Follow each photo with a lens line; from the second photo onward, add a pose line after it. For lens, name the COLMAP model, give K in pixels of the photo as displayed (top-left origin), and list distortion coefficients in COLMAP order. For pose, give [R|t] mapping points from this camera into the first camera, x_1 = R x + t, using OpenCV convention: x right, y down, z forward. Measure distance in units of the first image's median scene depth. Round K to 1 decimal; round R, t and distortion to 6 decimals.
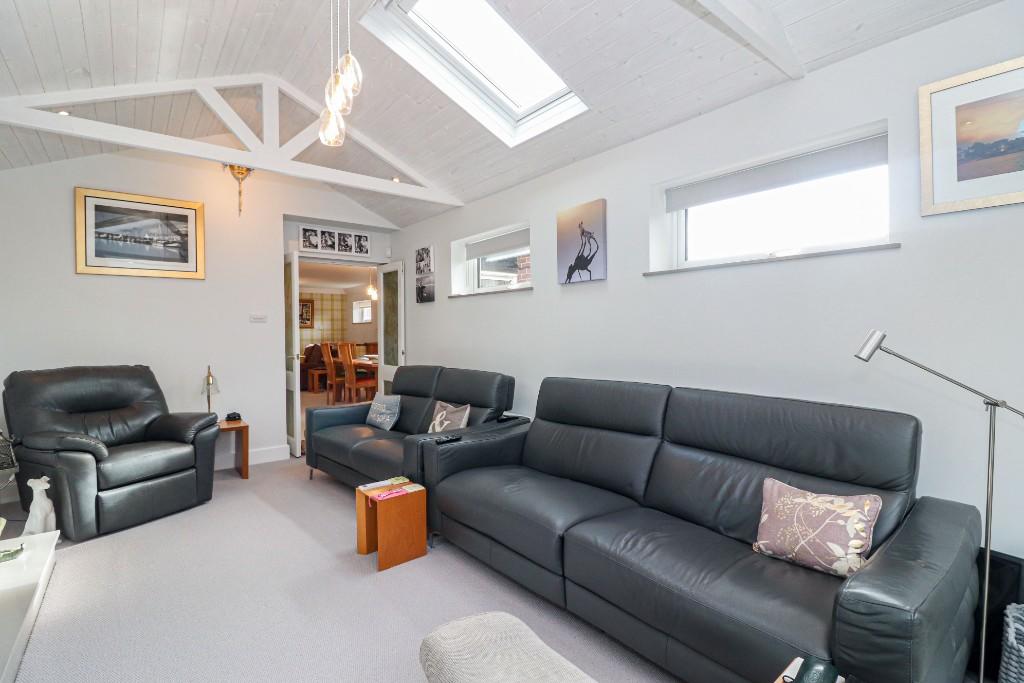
lens RADIAL K [[502.2, 0, 512.0], [0, 502.2, 341.5], [0, 0, 1]] dist [0.000232, -0.021964]
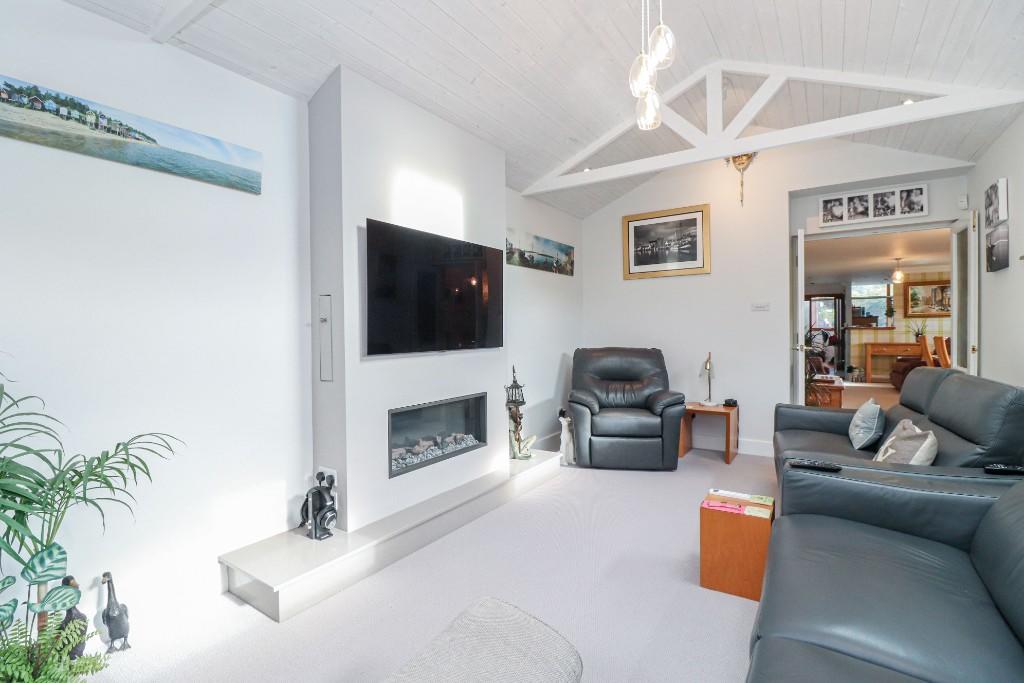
lens RADIAL K [[502.2, 0, 512.0], [0, 502.2, 341.5], [0, 0, 1]] dist [0.000232, -0.021964]
pose [[0.237401, 0.021003, -0.971185, 0.352168], [-0.013036, 0.999745, 0.018434, 0.010351], [0.971324, 0.008284, 0.237615, 0.325510]]
